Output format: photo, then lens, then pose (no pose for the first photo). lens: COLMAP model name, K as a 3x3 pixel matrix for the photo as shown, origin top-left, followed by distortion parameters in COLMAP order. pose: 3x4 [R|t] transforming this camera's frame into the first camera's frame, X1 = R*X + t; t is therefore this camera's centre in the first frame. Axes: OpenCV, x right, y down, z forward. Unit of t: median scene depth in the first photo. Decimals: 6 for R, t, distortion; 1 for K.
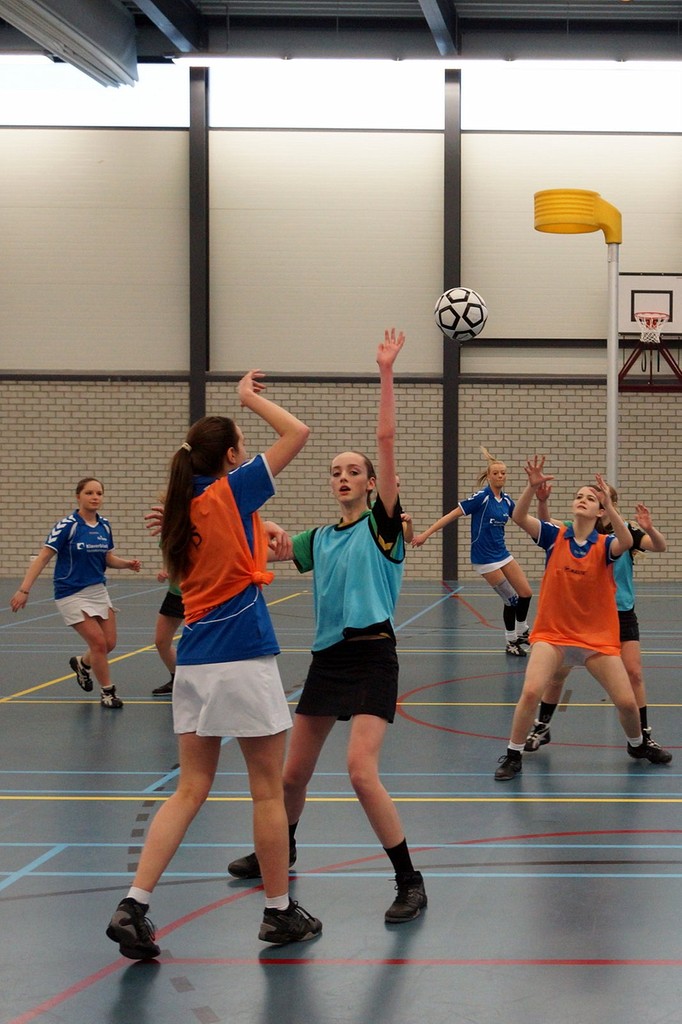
lens RADIAL K [[1551.8, 0, 419.3], [0, 1551.8, 522.8], [0, 0, 1]] dist [-0.006492, 0.000000]
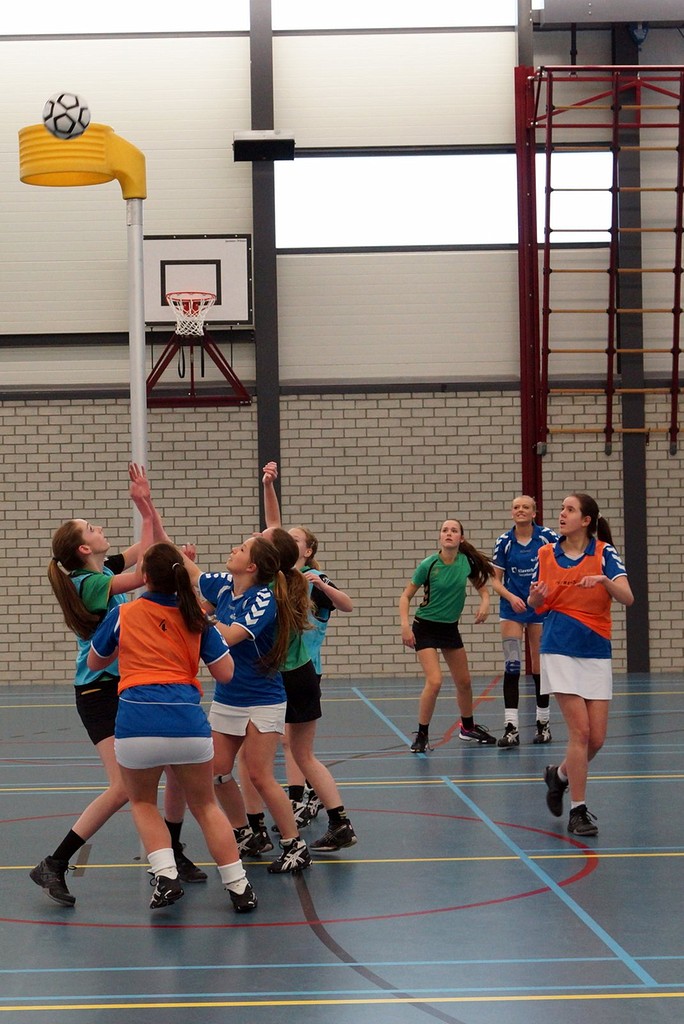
lens RADIAL K [[2230.0, 0, 282.5], [0, 2230.0, 517.5], [0, 0, 1]] dist [0.019391, 0.000000]
pose [[0.999479, -0.027020, -0.017662, 0.205783], [0.026414, 0.999082, -0.033723, -0.000264], [0.018557, 0.033239, 0.999275, 0.008126]]
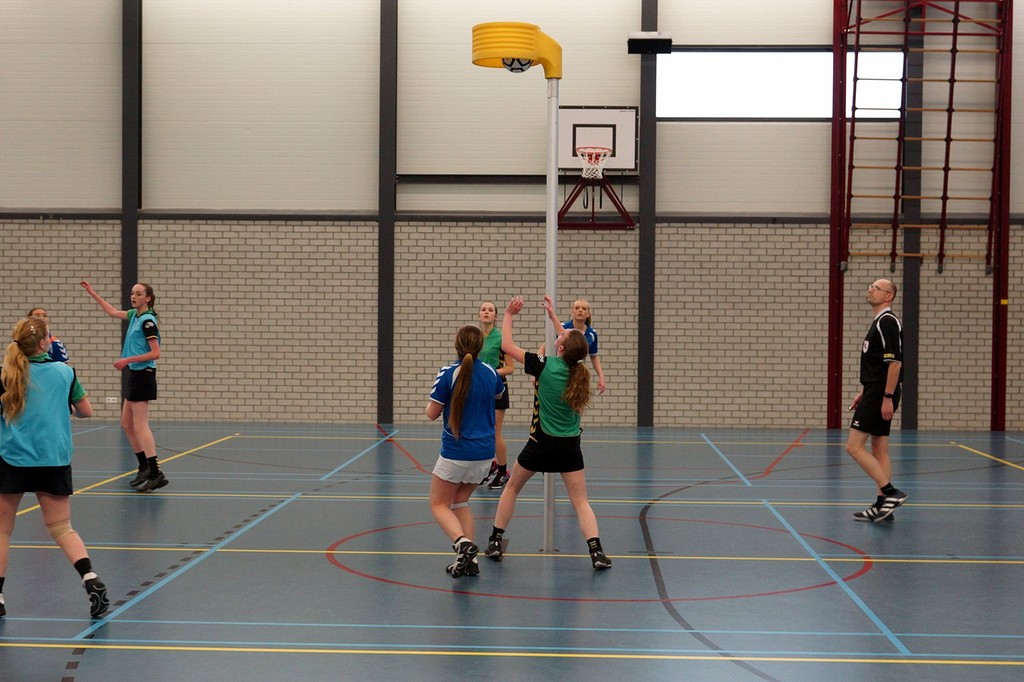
lens RADIAL K [[1595.8, 0, 511.1], [0, 1595.8, 352.7], [0, 0, 1]] dist [0.019100, 0.000000]
pose [[0.998048, 0.002972, -0.062382, 0.160896], [-0.003420, 0.999969, -0.007064, -0.000354], [0.062359, 0.007264, 0.998027, 0.005344]]
